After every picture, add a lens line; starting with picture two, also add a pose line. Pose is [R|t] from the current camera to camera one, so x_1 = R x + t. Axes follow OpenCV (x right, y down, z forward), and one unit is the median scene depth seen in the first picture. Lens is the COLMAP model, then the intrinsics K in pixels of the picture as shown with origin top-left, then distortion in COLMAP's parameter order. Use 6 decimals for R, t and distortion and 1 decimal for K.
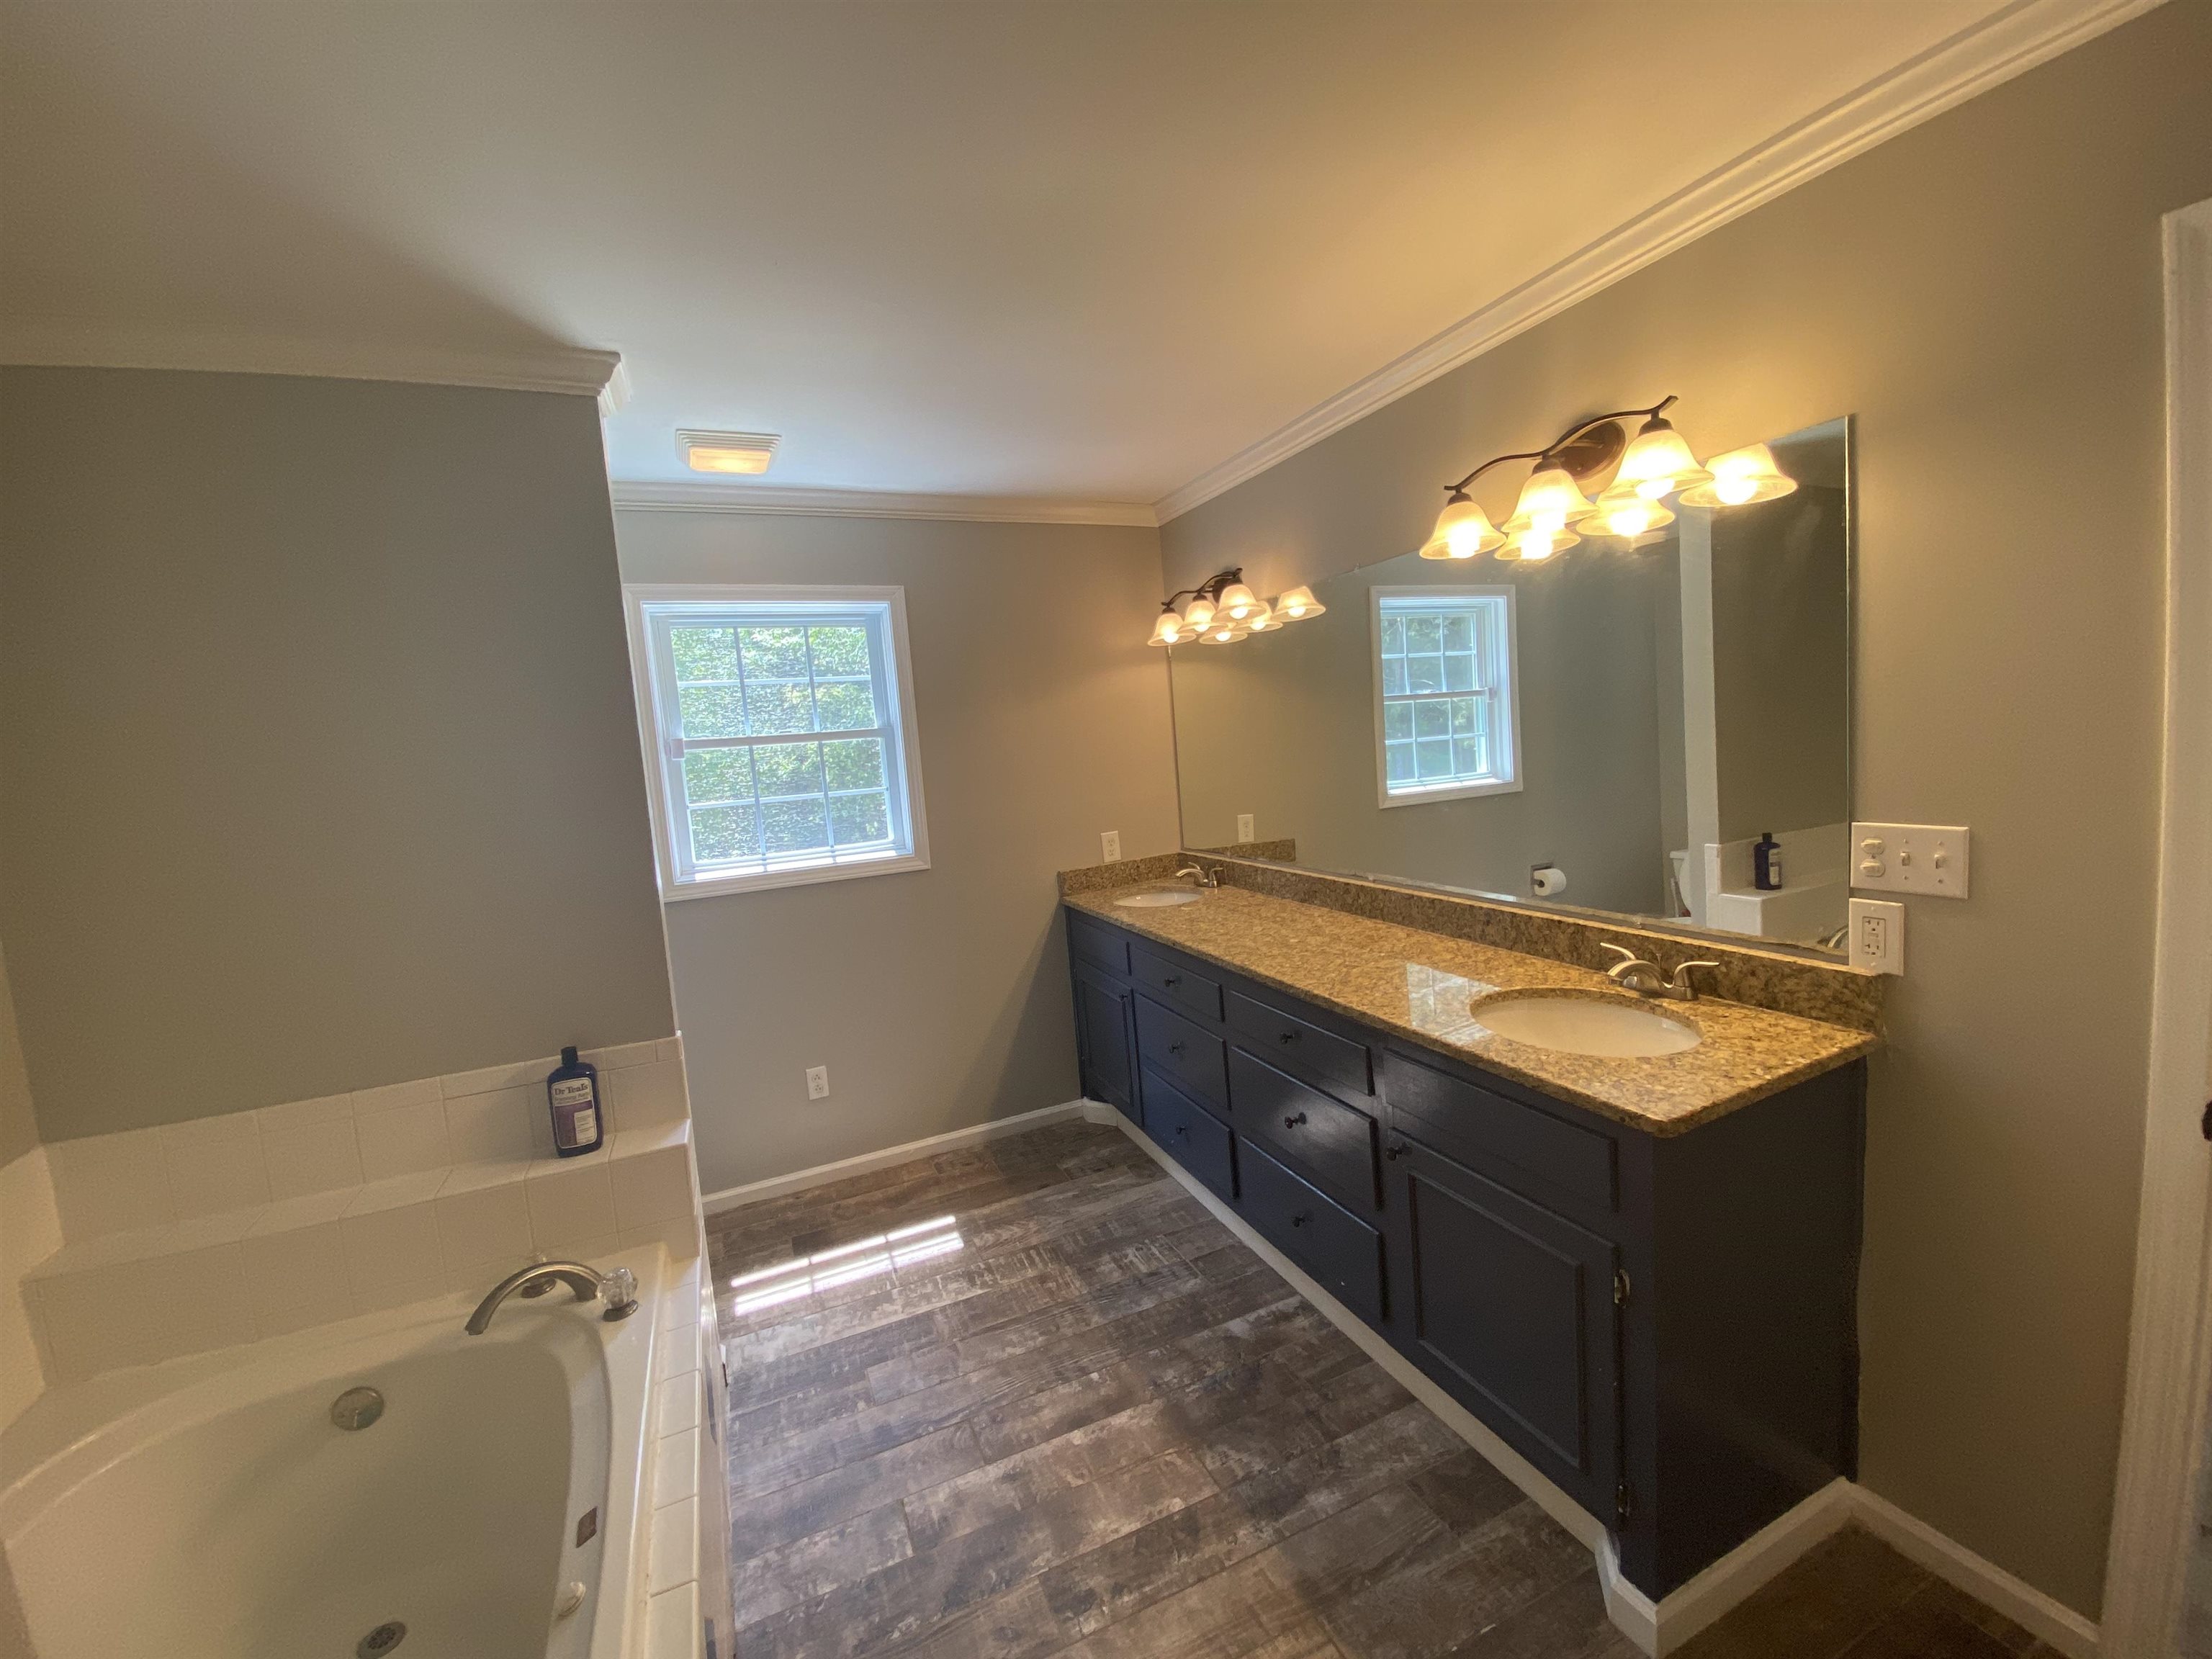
lens RADIAL K [[910.5, 0, 1117.8], [0, 910.5, 824.5], [0, 0, 1]] dist [0.024307, -0.024137]
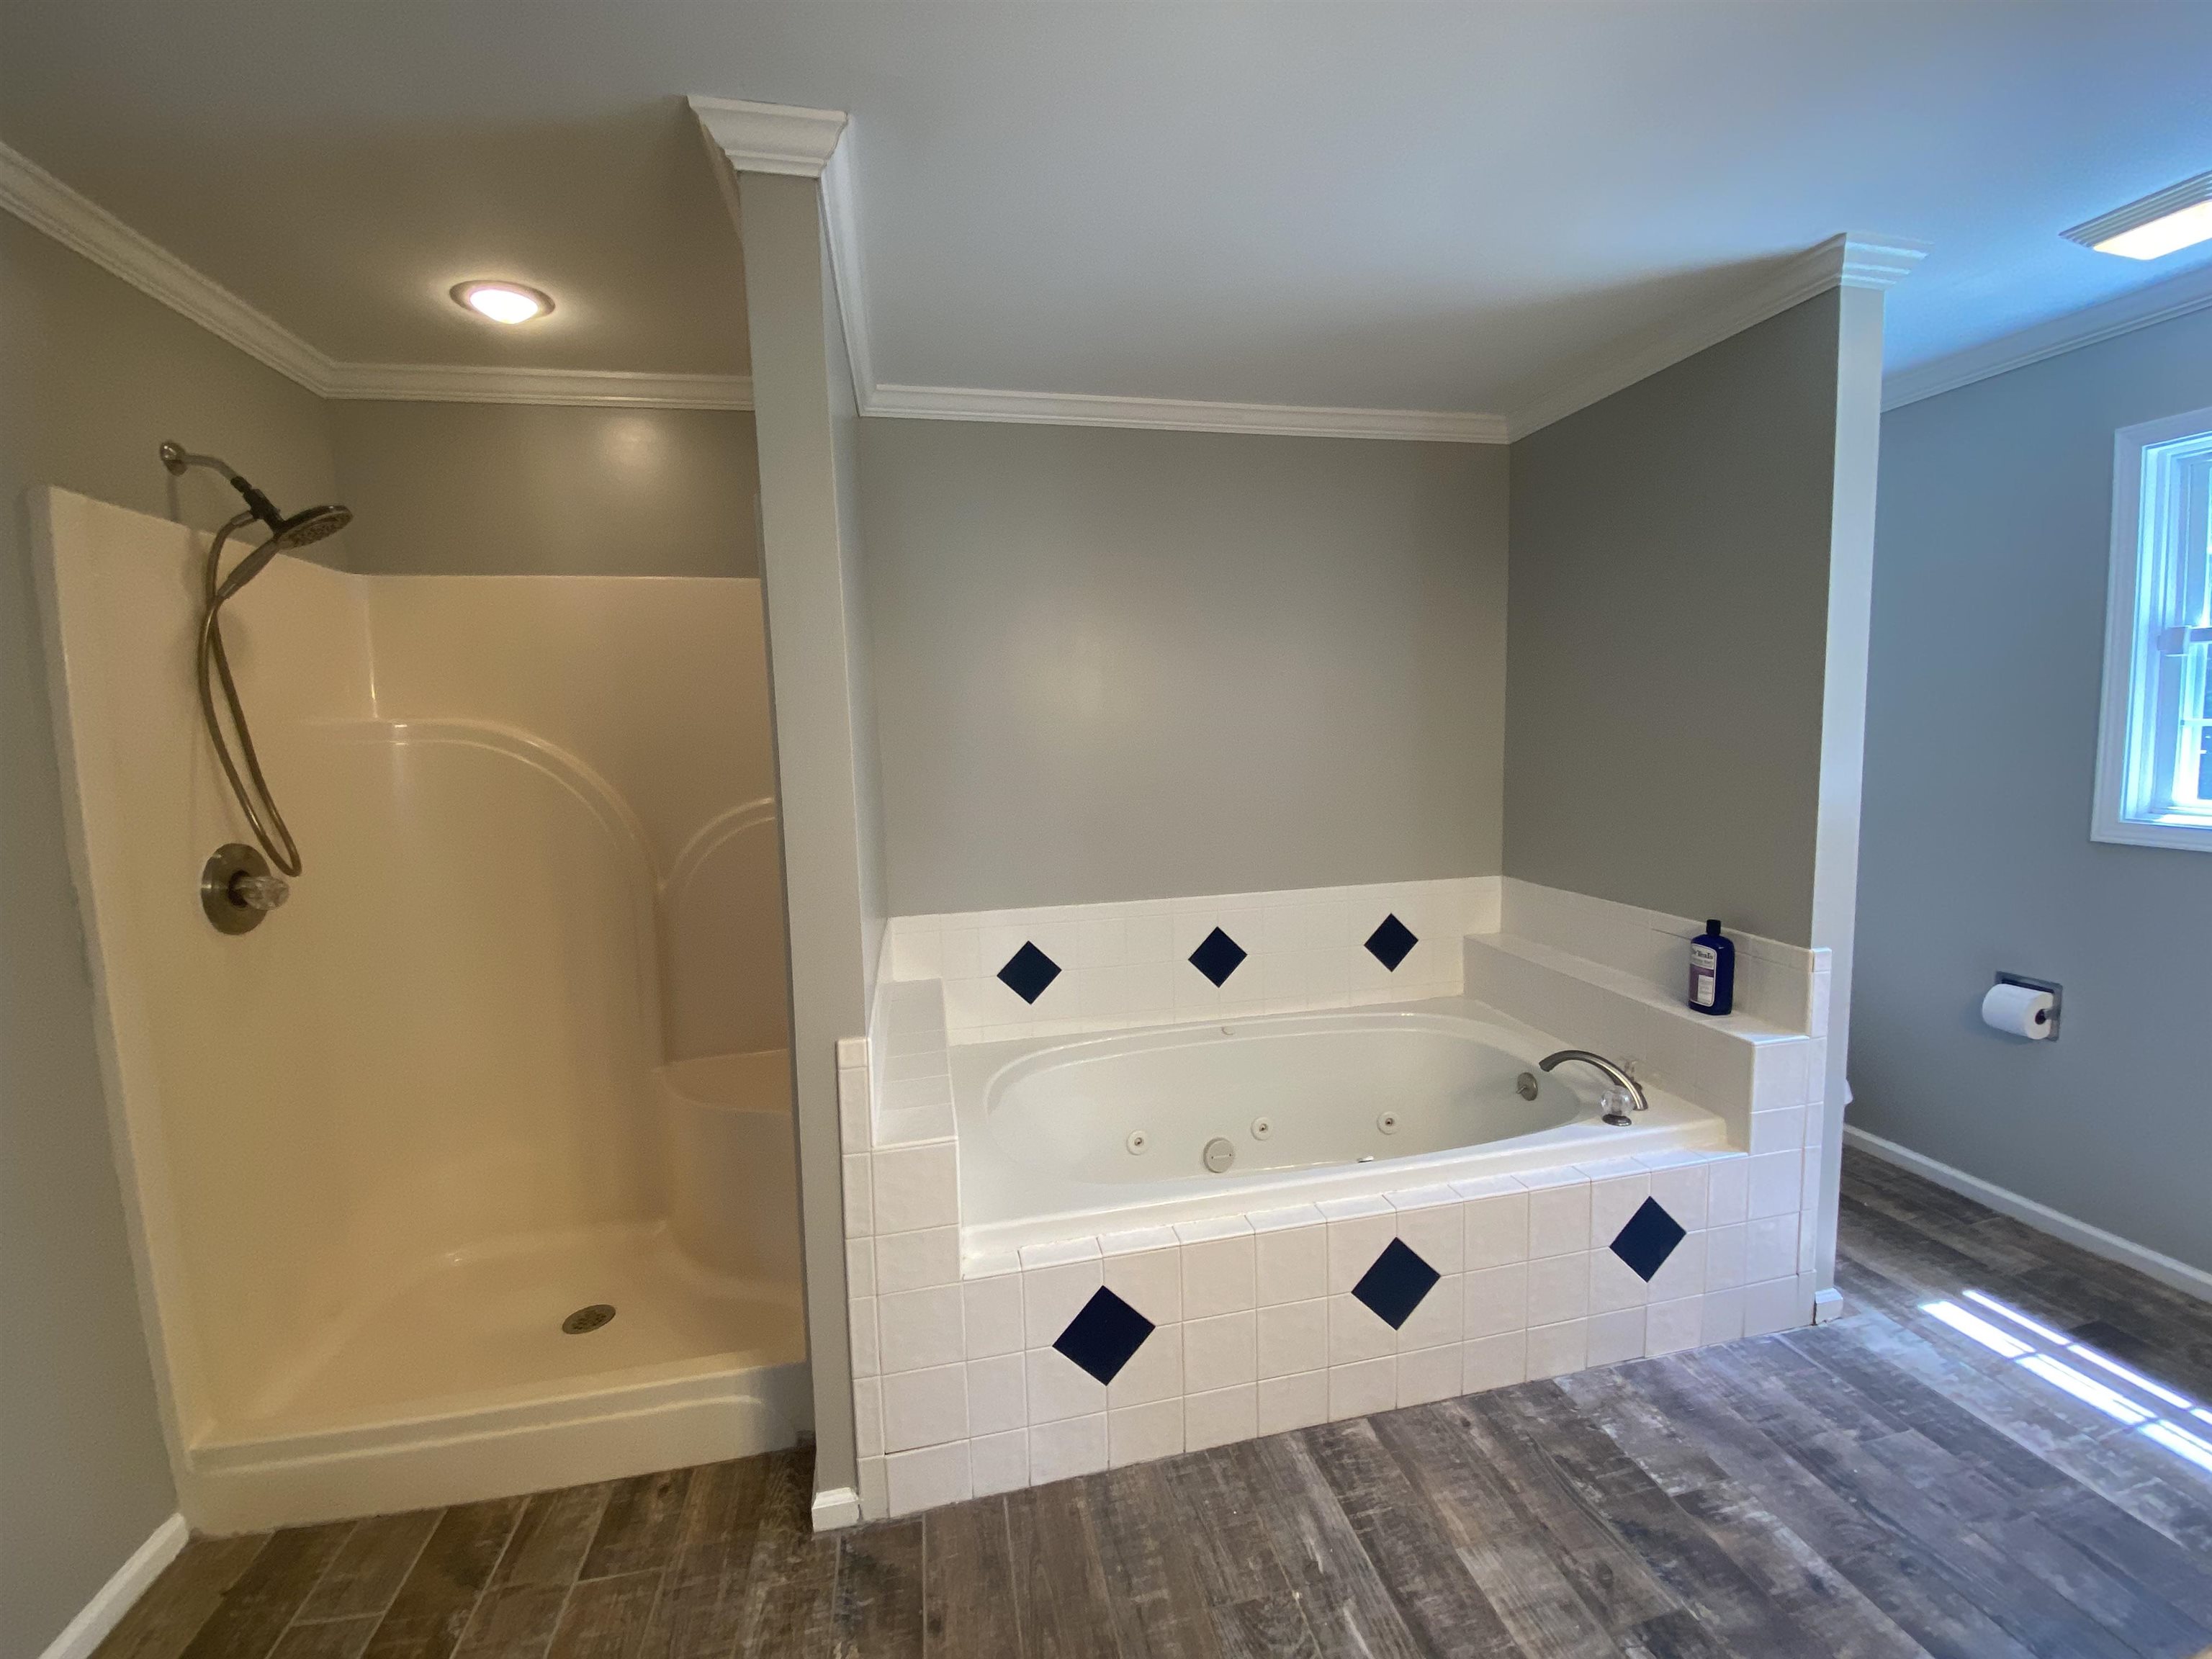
lens RADIAL K [[910.5, 0, 1117.8], [0, 910.5, 824.5], [0, 0, 1]] dist [0.024307, -0.024137]
pose [[-0.201045, 0.181488, -0.962623, 0.625129], [-0.053742, 0.979164, 0.195831, -0.056536], [0.978107, 0.091104, -0.187103, 0.476394]]
